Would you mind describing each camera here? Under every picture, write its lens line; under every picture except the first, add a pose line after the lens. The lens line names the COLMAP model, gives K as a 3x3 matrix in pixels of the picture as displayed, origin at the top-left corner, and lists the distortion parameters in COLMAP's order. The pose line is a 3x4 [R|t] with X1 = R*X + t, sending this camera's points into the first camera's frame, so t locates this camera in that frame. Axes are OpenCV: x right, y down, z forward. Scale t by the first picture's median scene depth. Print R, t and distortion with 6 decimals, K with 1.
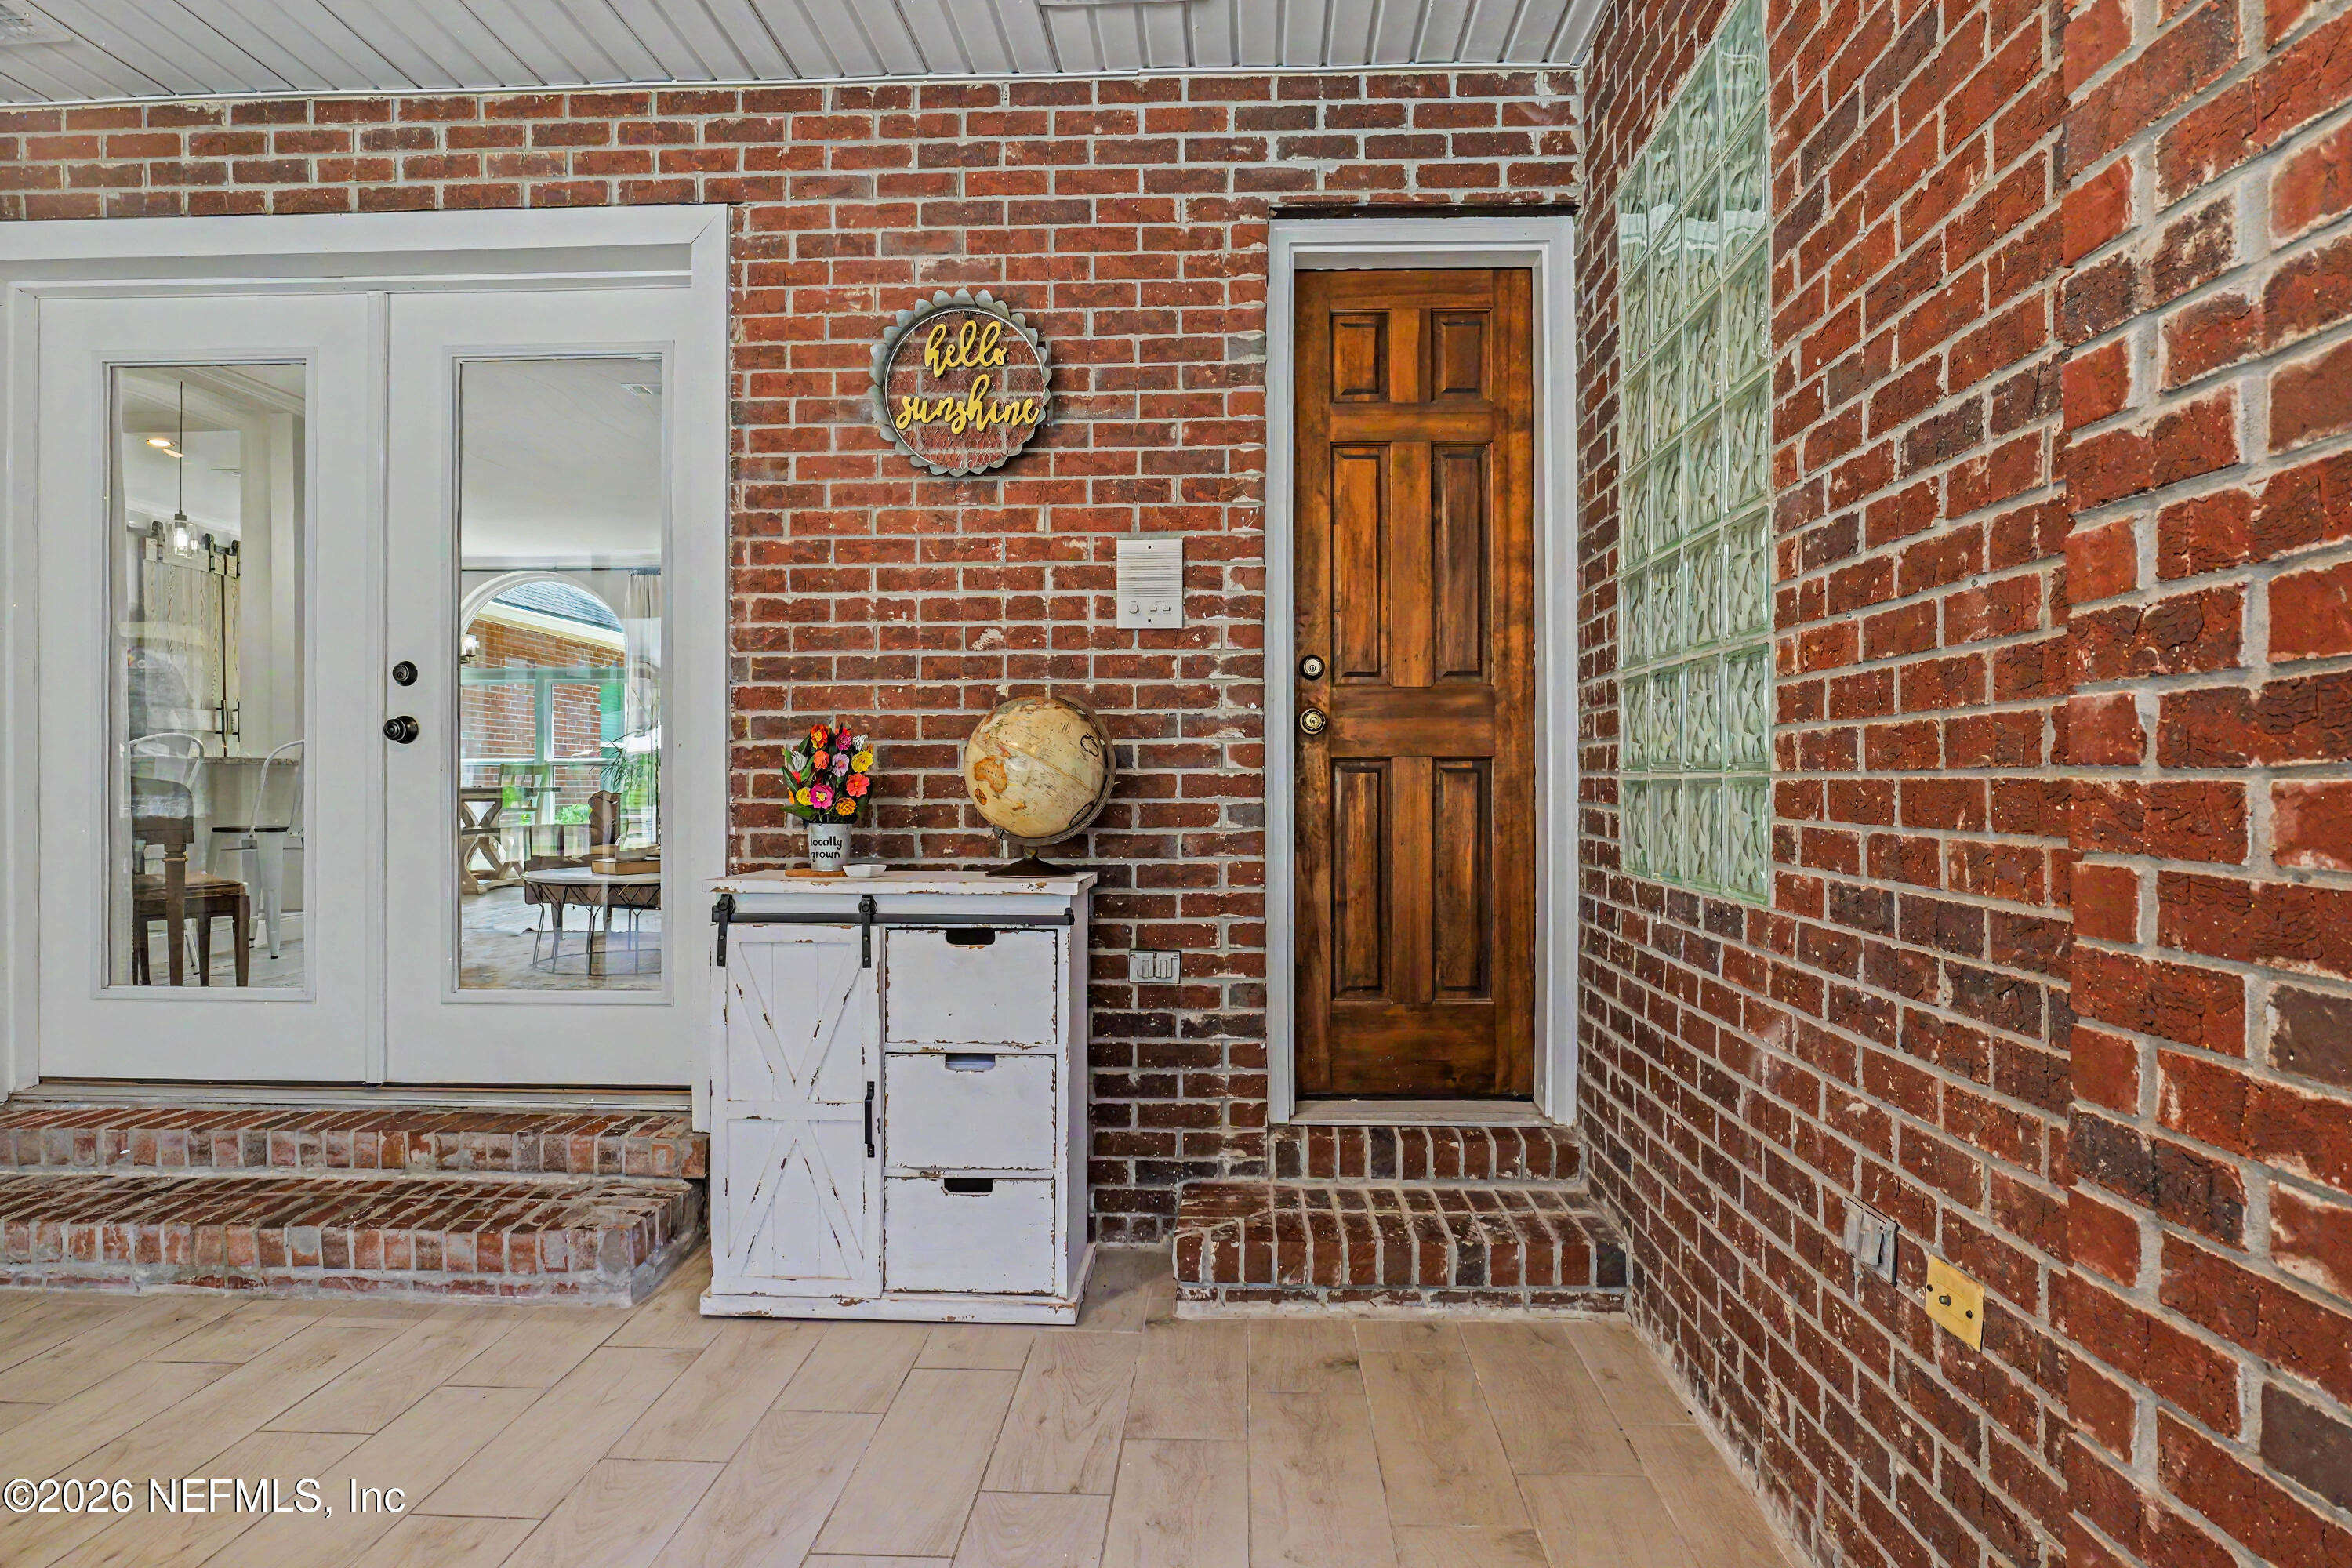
lens RADIAL K [[1392.2, 0, 1179.4], [0, 1392.2, 776.6], [0, 0, 1]] dist [-0.016550, 0.004591]
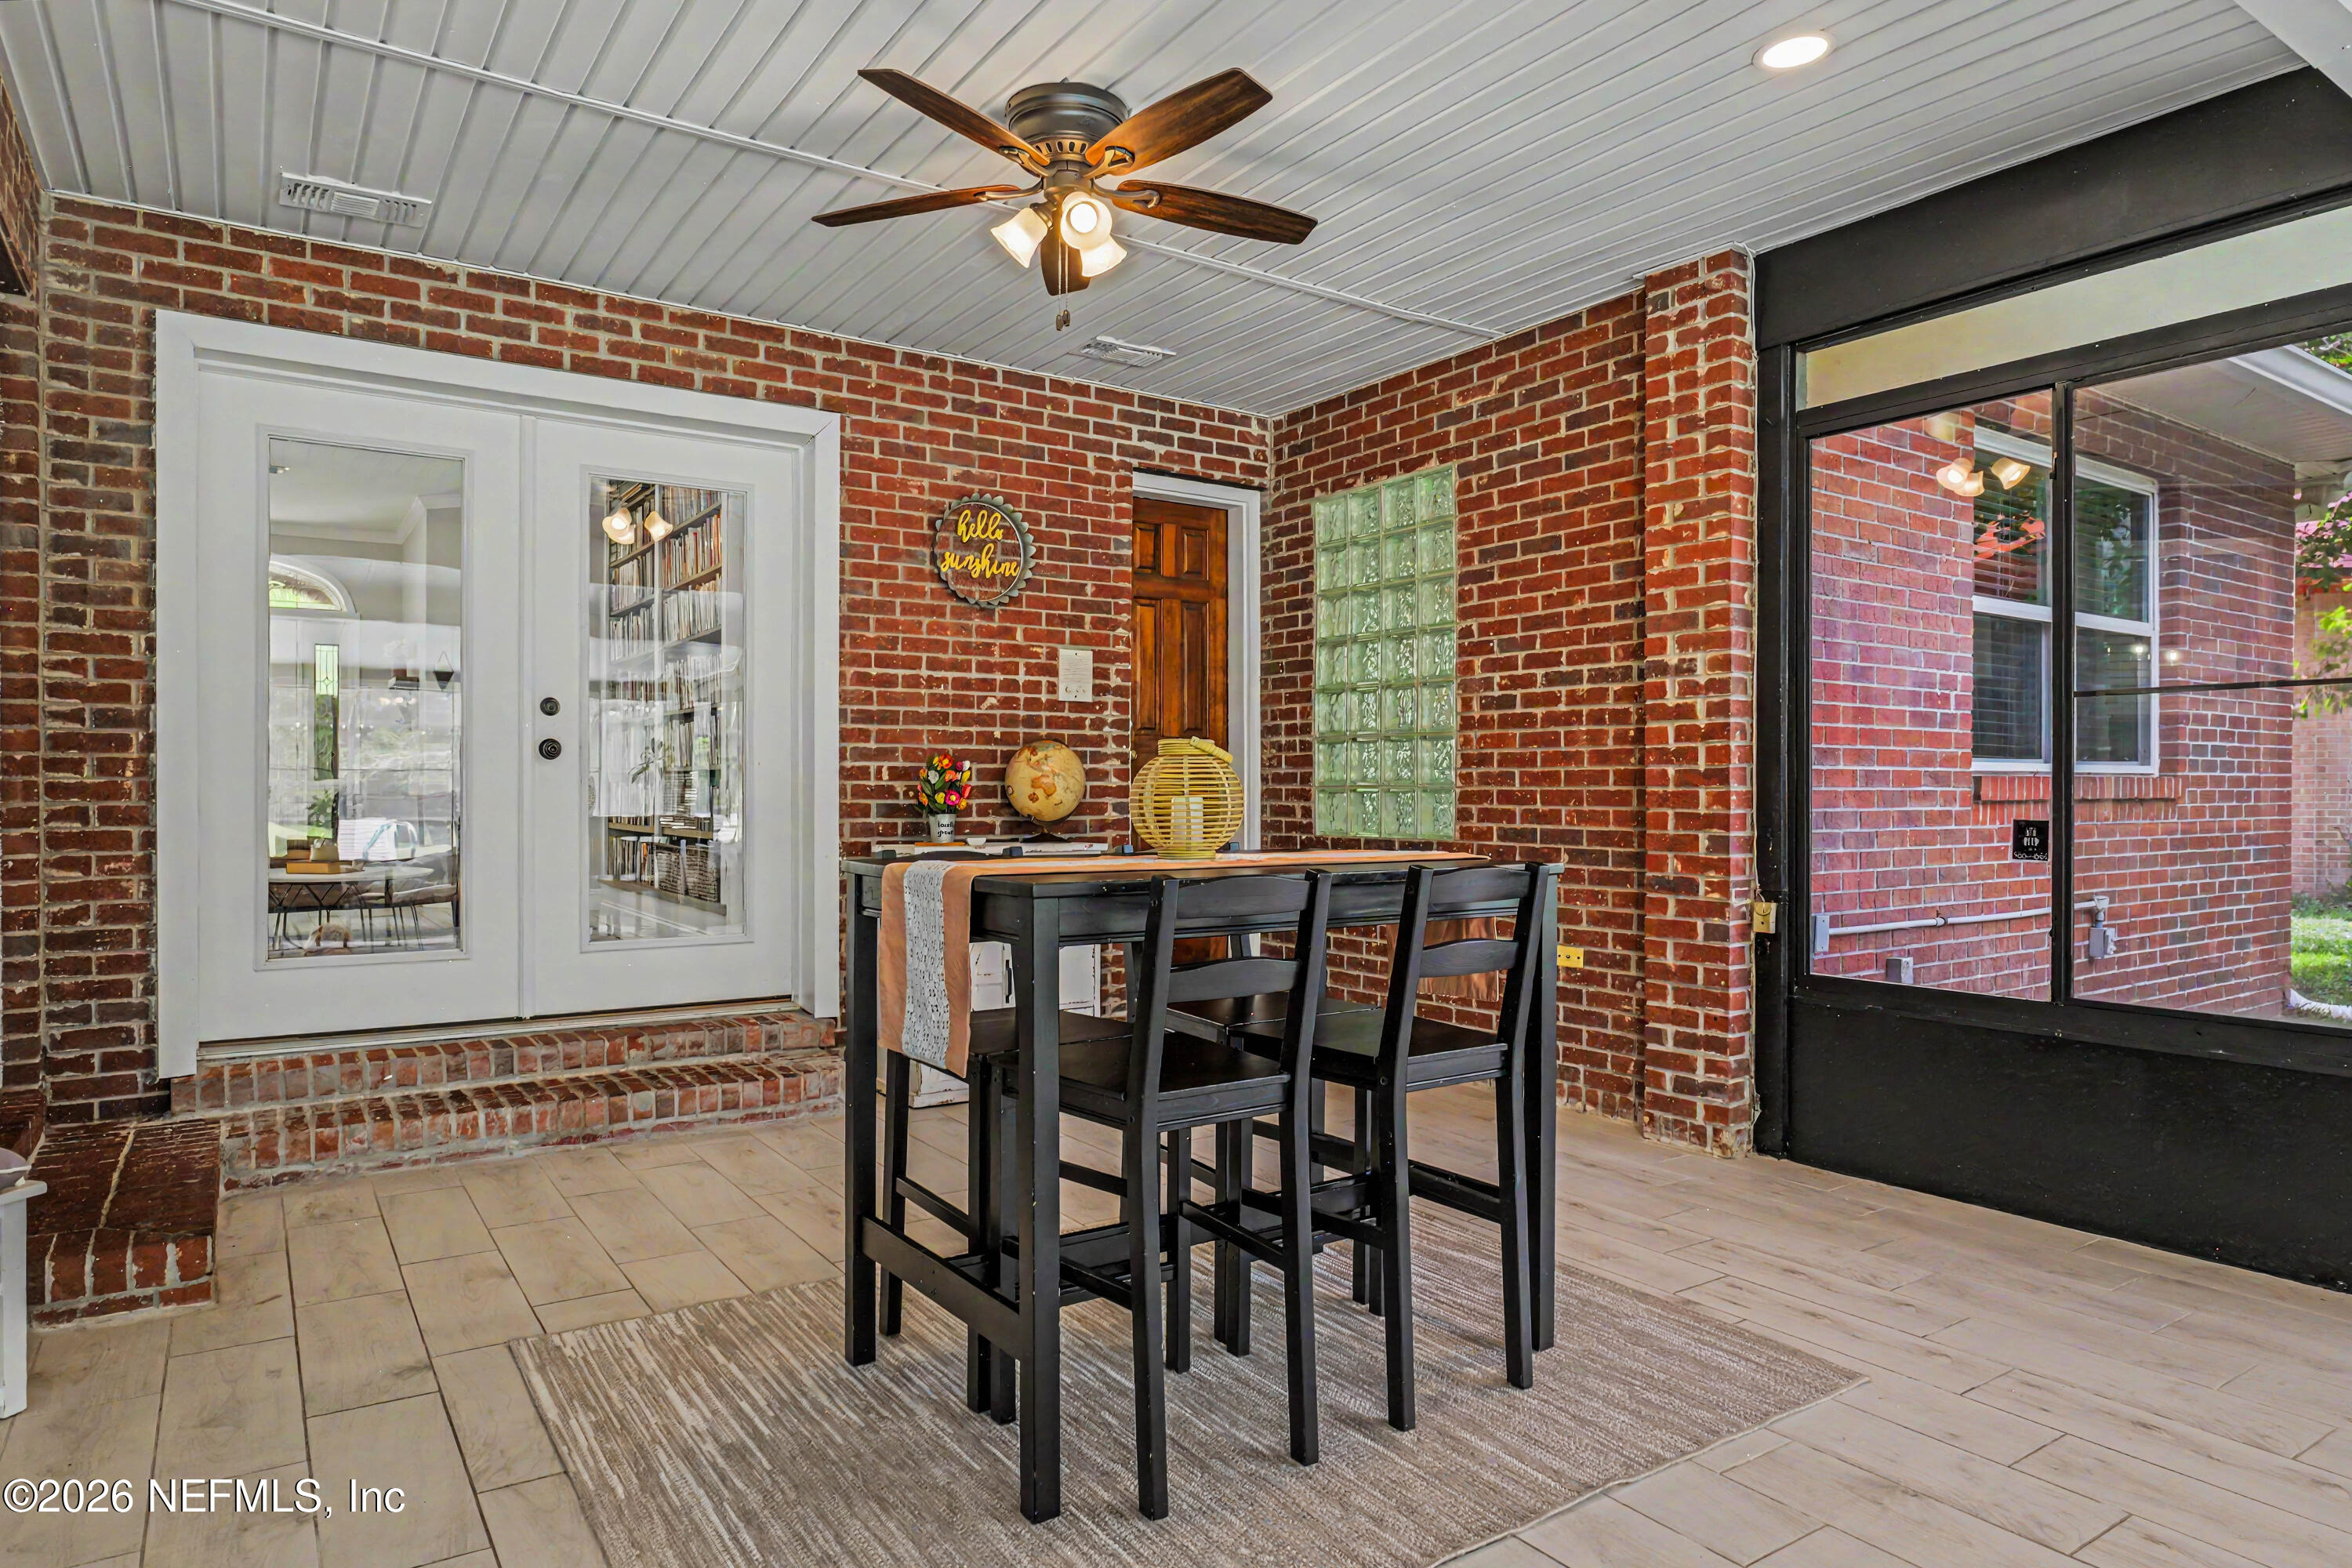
lens RADIAL K [[1392.2, 0, 1179.4], [0, 1392.2, 776.6], [0, 0, 1]] dist [-0.016550, 0.004591]
pose [[0.804332, 0.007685, 0.594131, -0.942270], [-0.004029, 0.999964, -0.007480, 0.000031], [-0.594167, 0.003623, 0.804334, -0.467966]]
